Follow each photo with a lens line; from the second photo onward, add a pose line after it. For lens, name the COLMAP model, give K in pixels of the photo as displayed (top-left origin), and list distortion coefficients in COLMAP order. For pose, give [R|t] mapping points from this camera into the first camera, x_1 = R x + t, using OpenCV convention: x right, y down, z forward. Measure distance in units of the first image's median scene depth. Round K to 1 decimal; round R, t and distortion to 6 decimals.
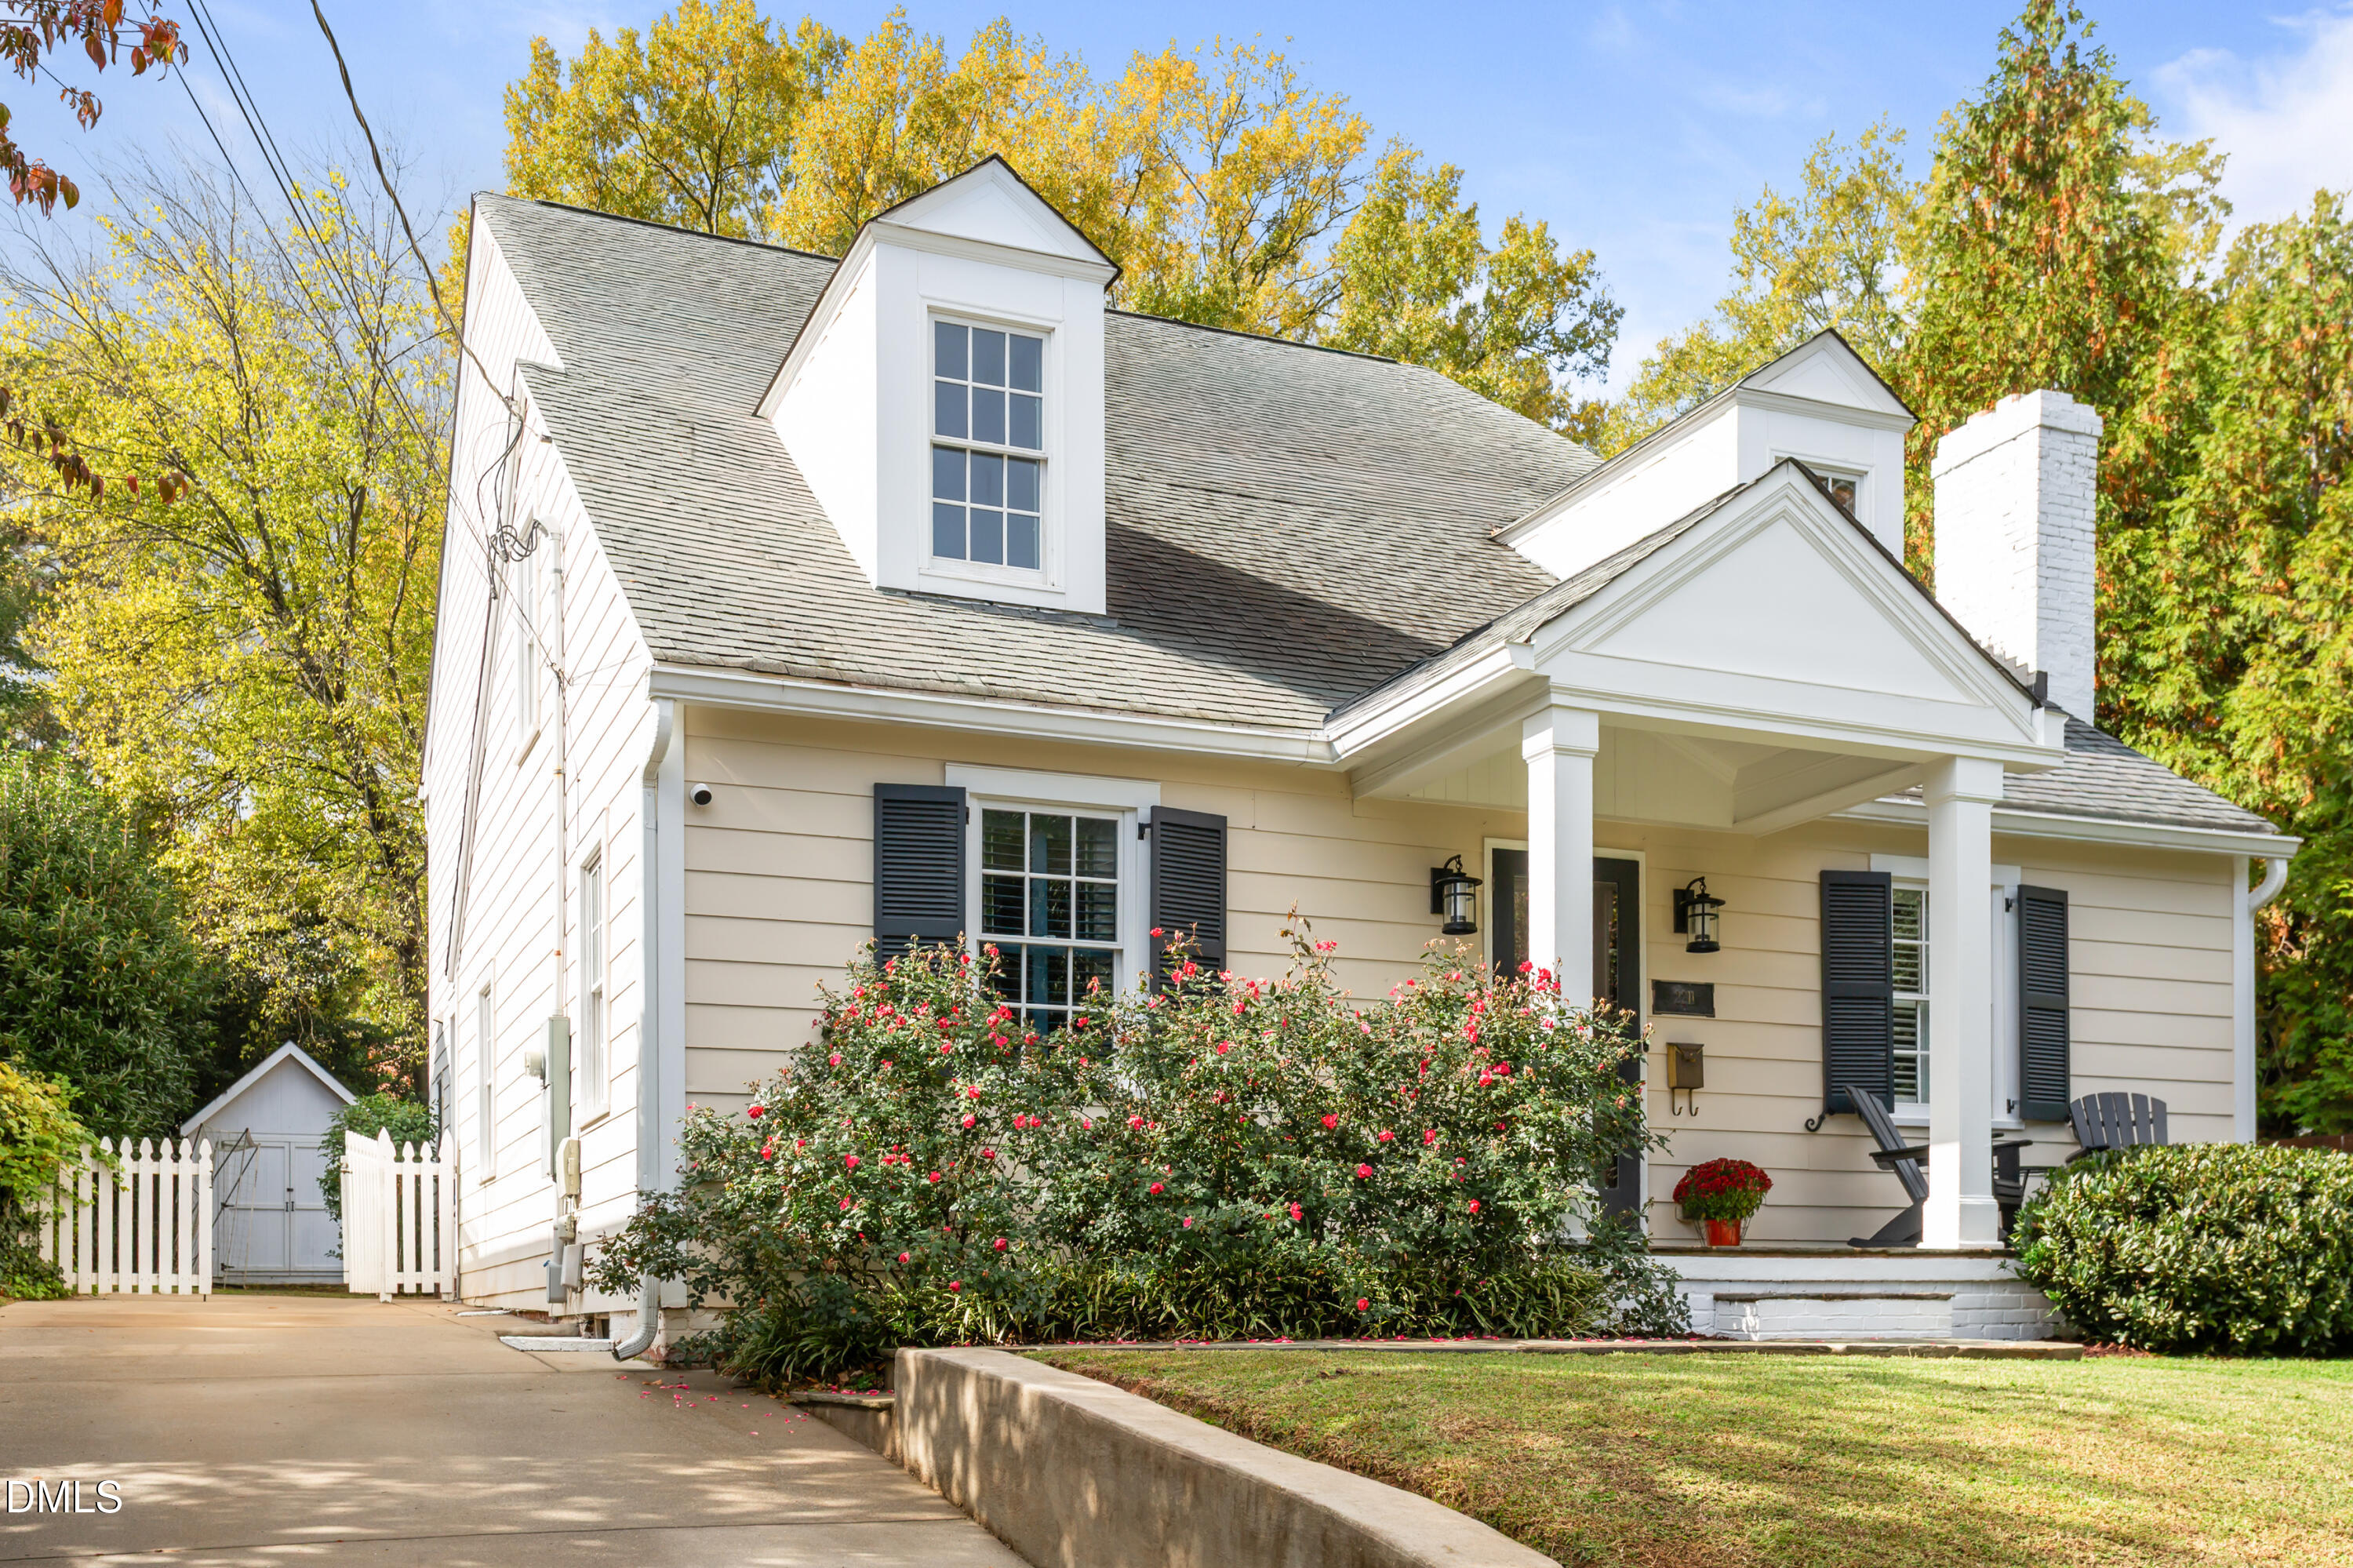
lens RADIAL K [[2324.3, 0, 1177.5], [0, 2324.3, 765.1], [0, 0, 1]] dist [0.008637, 0.000000]
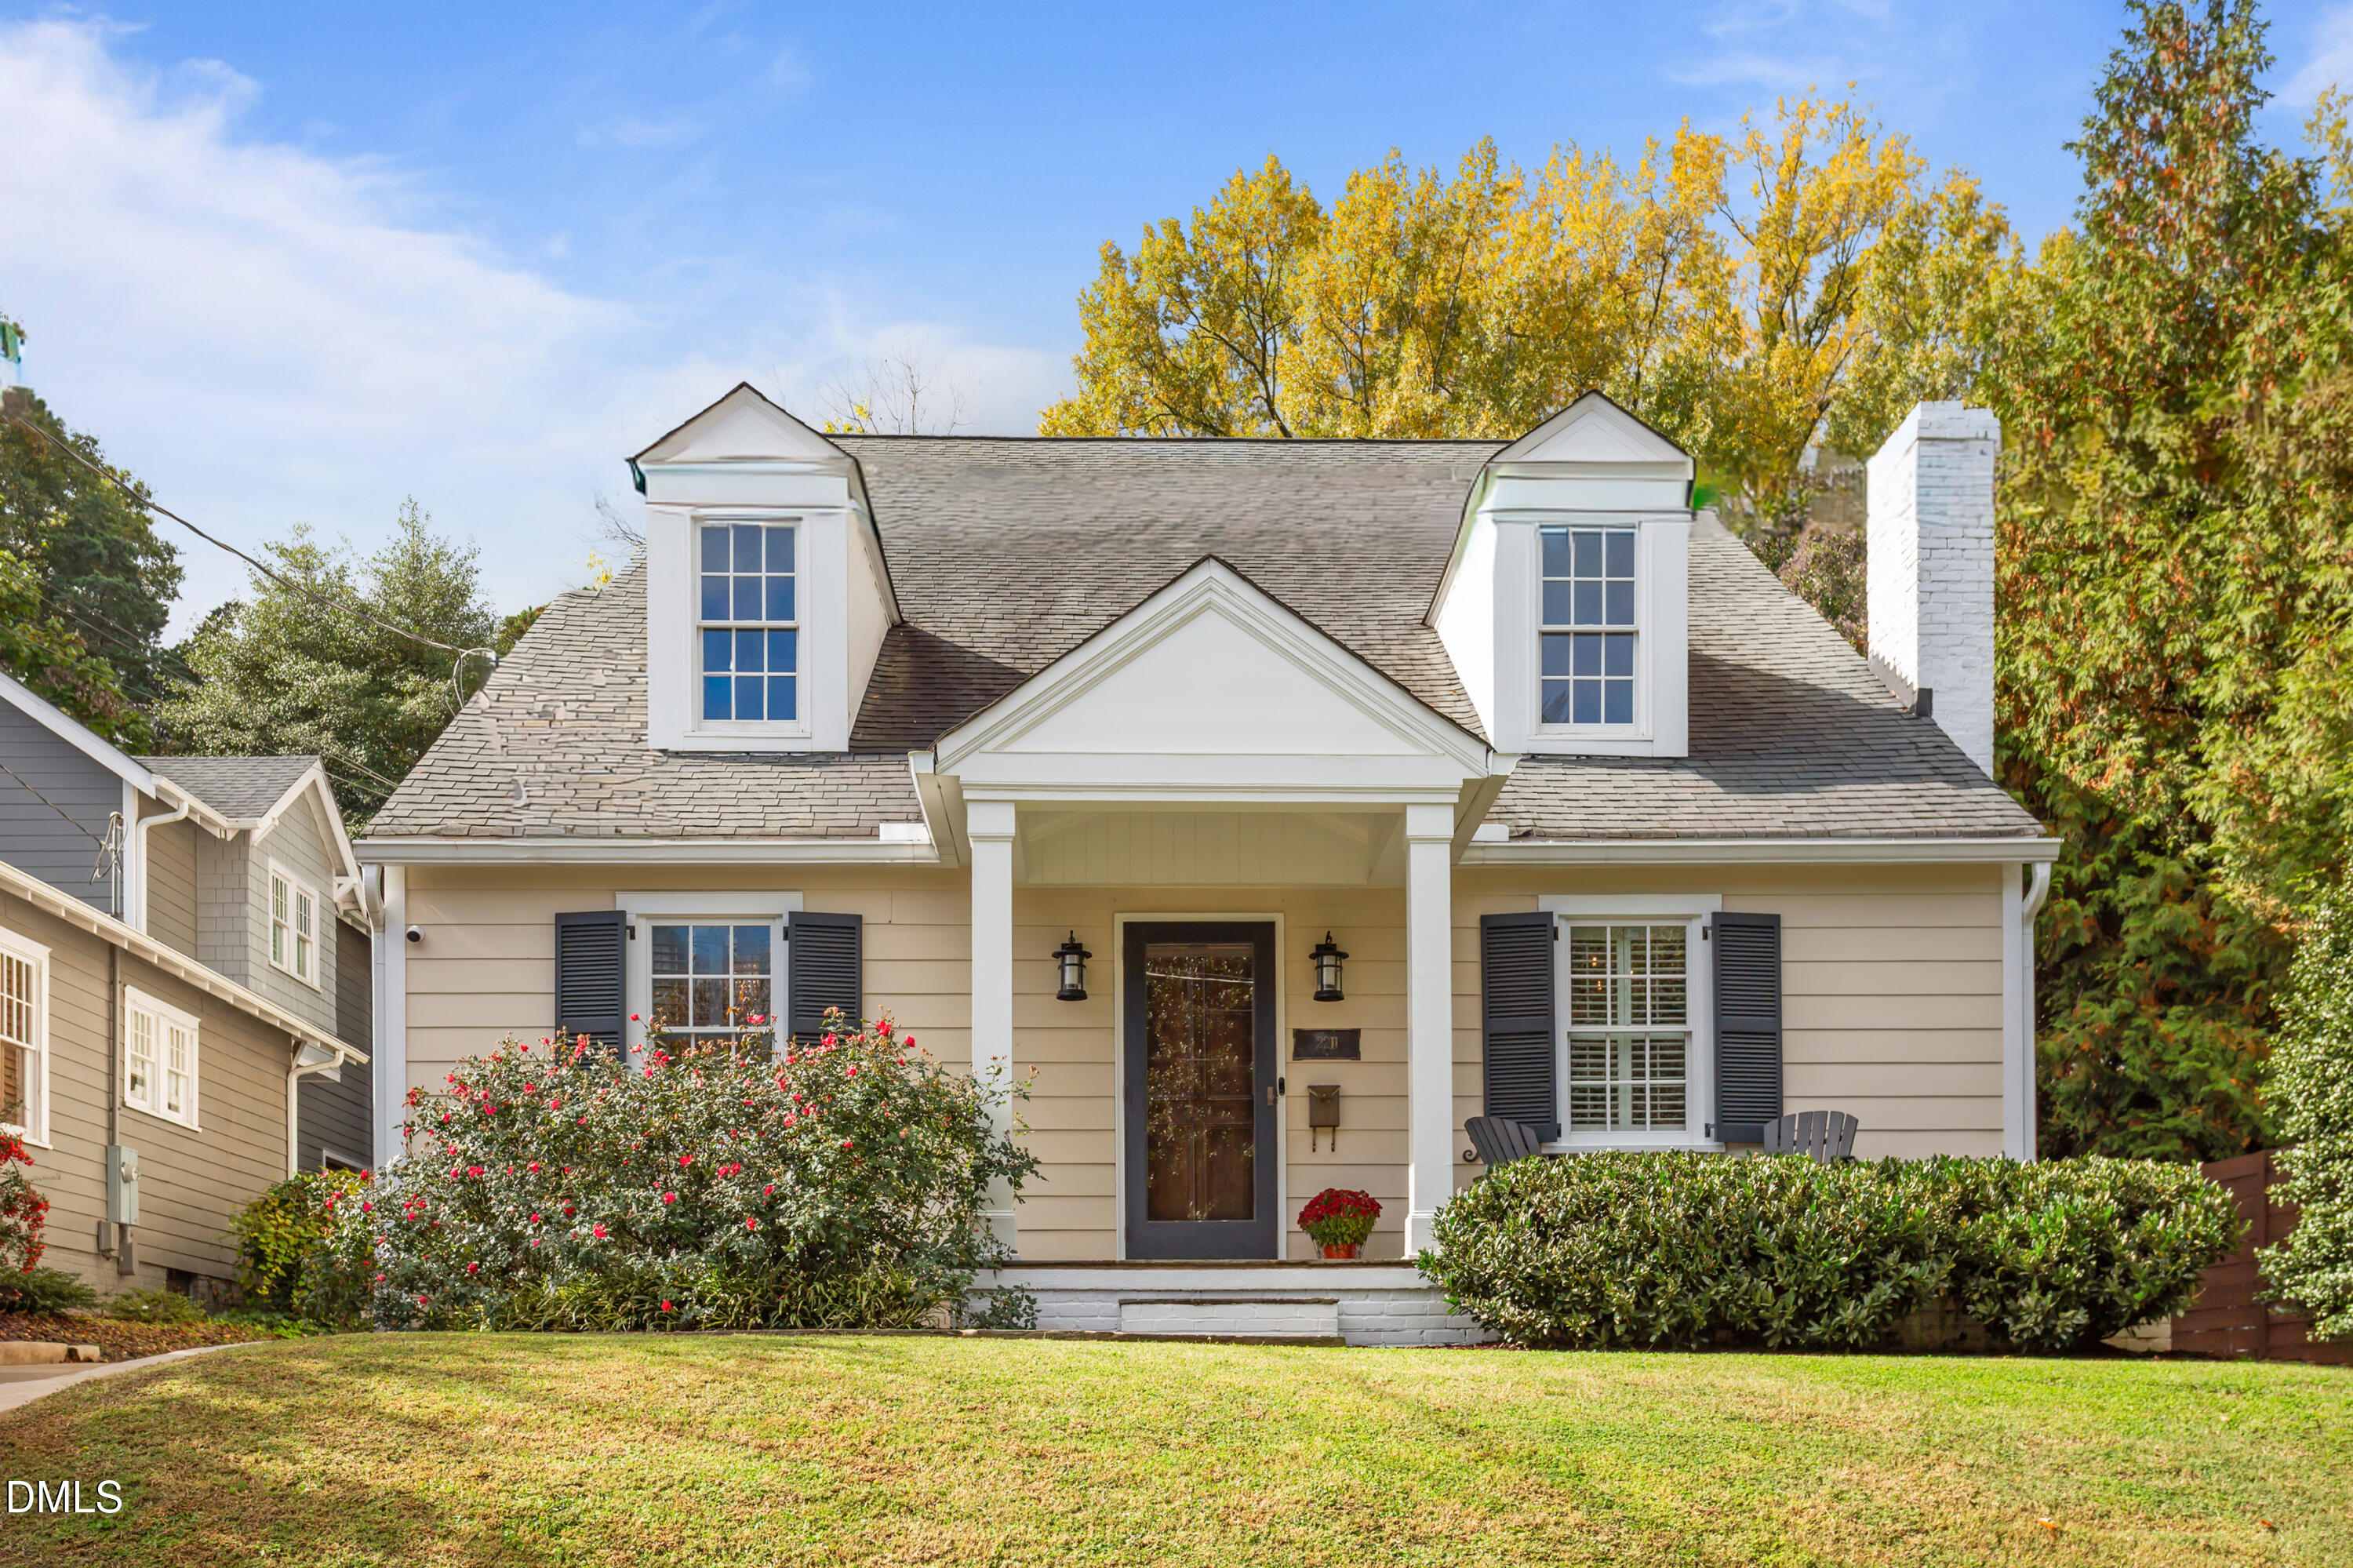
lens RADIAL K [[2344.0, 0, 1177.7], [0, 2344.0, 799.3], [0, 0, 1]] dist [-0.003603, 0.000000]
pose [[0.918511, -0.102273, -0.381940, 0.585734], [0.090171, 0.994695, -0.049504, 0.034484], [0.384977, 0.011030, 0.922860, -0.039154]]
